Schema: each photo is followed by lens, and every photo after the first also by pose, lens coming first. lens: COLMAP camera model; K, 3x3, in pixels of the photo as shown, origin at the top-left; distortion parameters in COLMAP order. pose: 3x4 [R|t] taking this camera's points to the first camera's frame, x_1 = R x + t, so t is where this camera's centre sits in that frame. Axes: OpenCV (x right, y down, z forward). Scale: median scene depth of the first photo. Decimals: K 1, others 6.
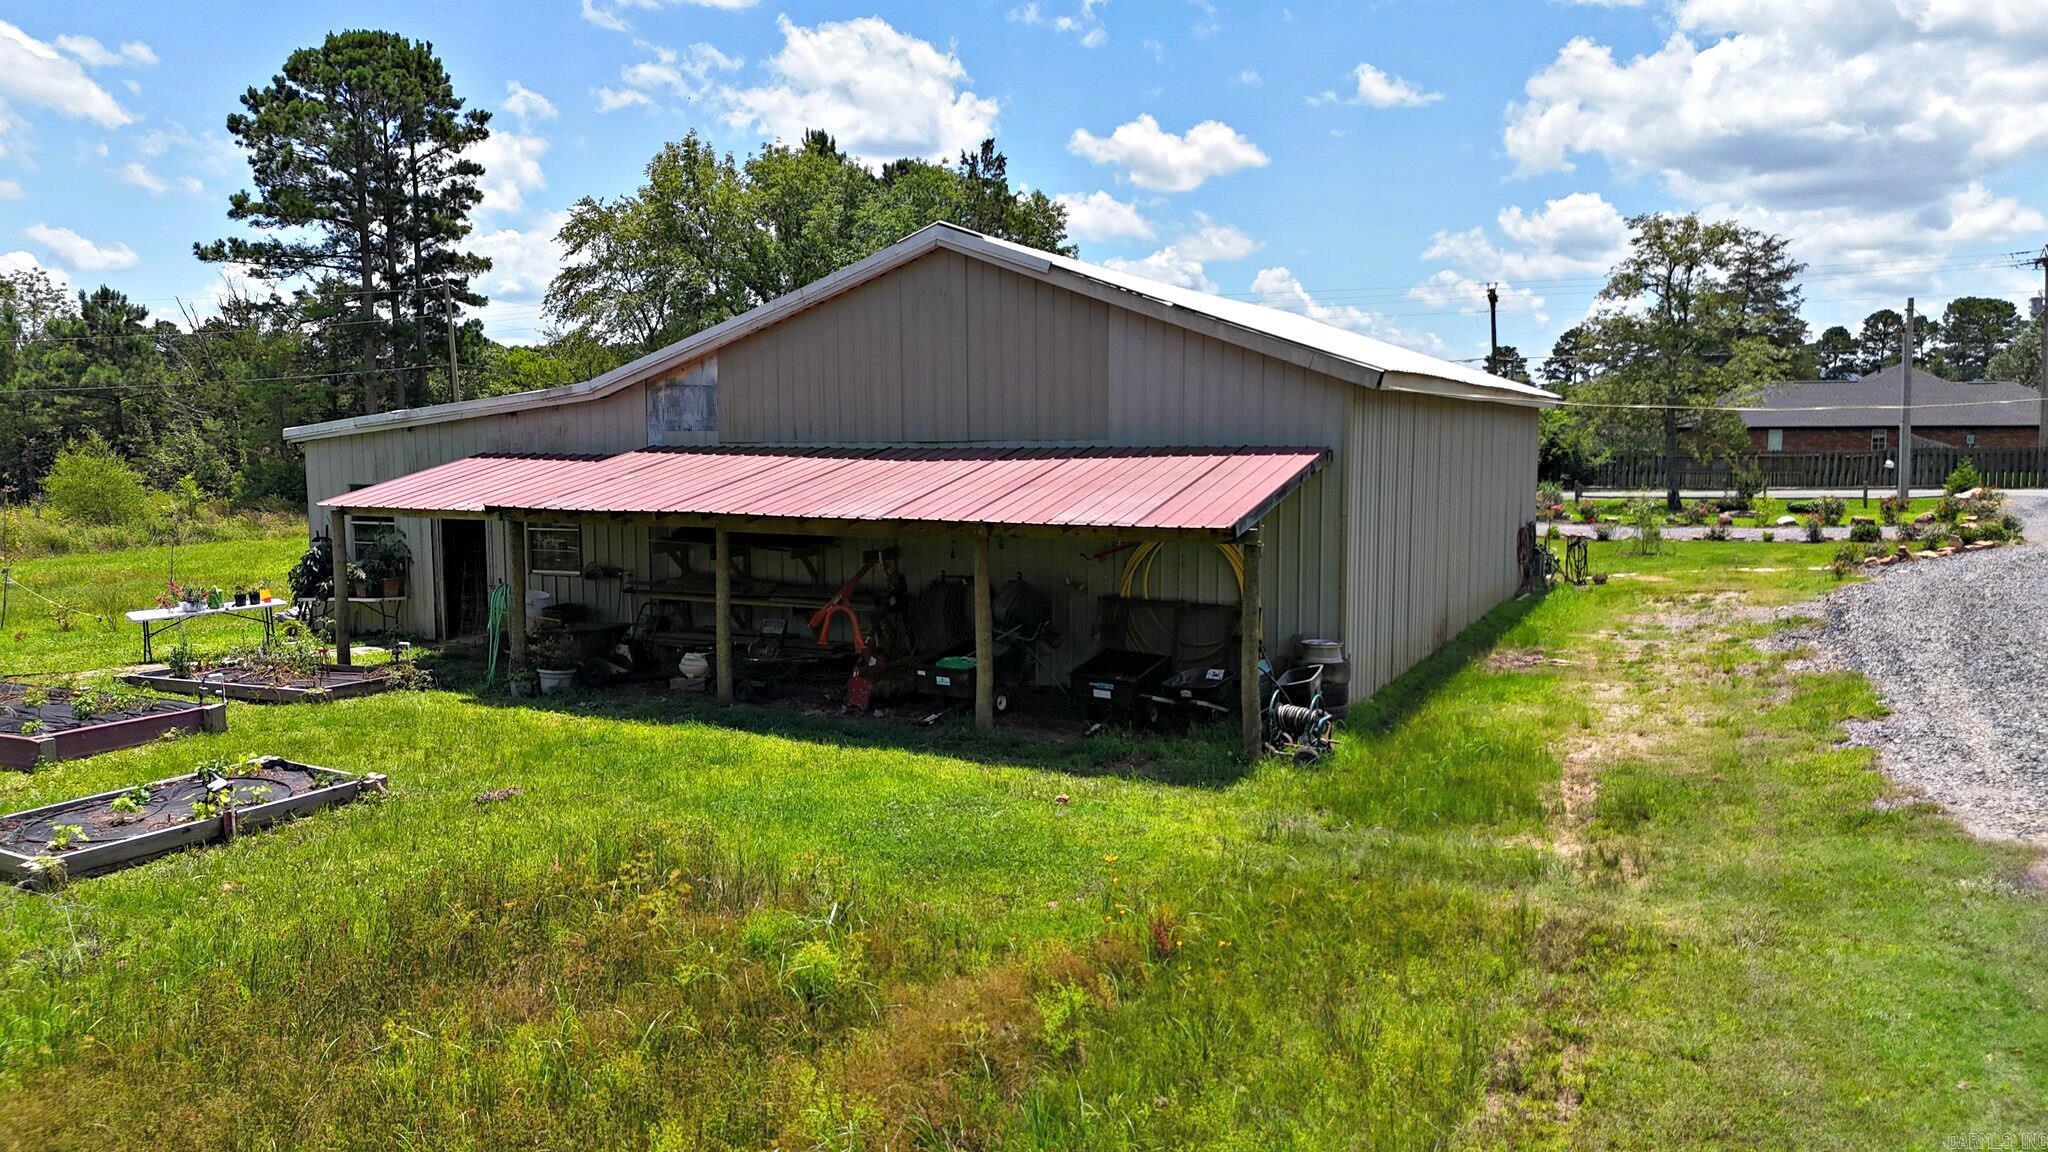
lens RADIAL K [[1461.4, 0, 1015.2], [0, 1461.4, 567.6], [0, 0, 1]] dist [0.075877, -0.109600]
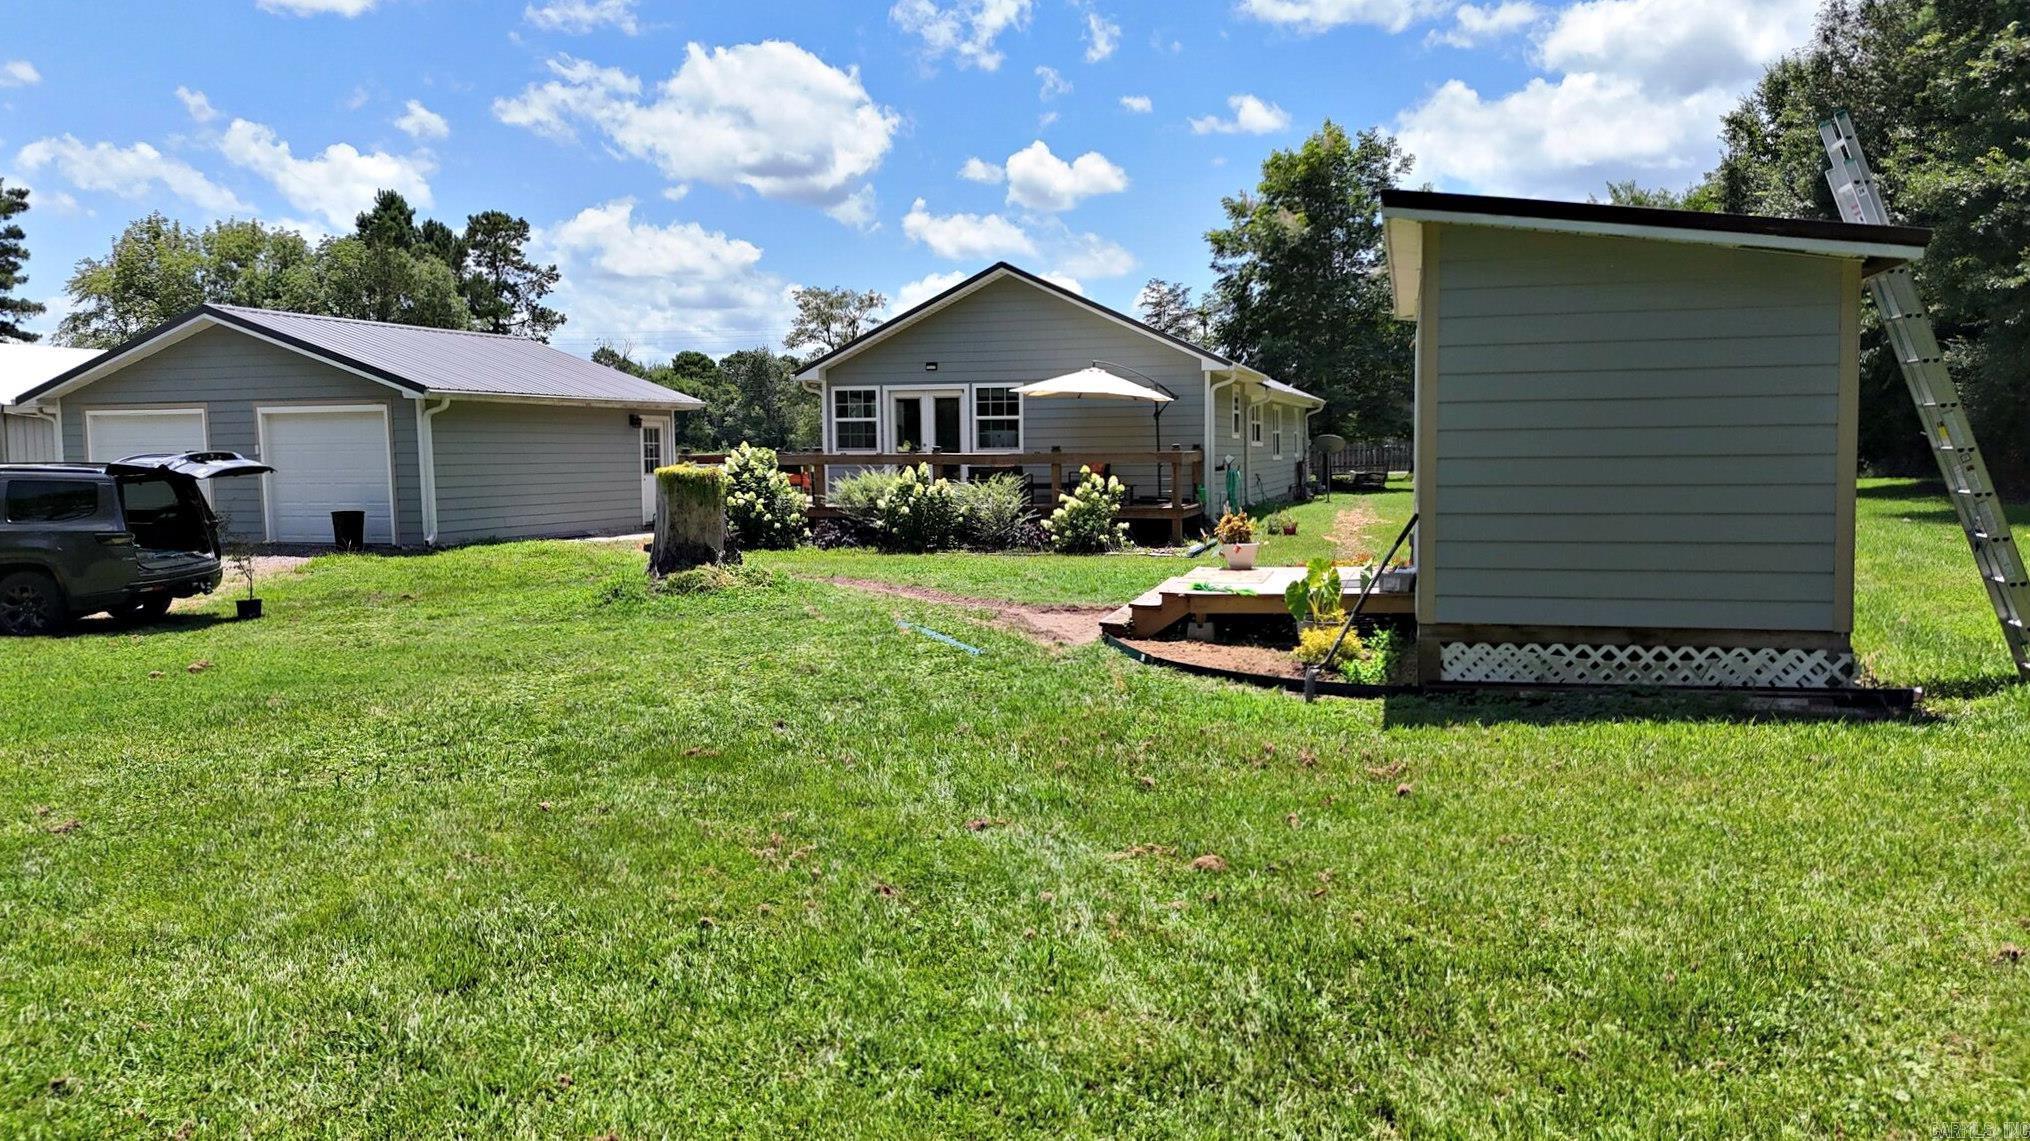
lens RADIAL K [[1465.4, 0, 1015.0], [0, 1465.4, 570.5], [0, 0, 1]] dist [0.052923, -0.084181]
pose [[0.999183, -0.004875, 0.040109, 0.237175], [0.005217, 0.999951, -0.008436, 0.017187], [-0.040066, 0.008639, 0.999160, -0.155471]]
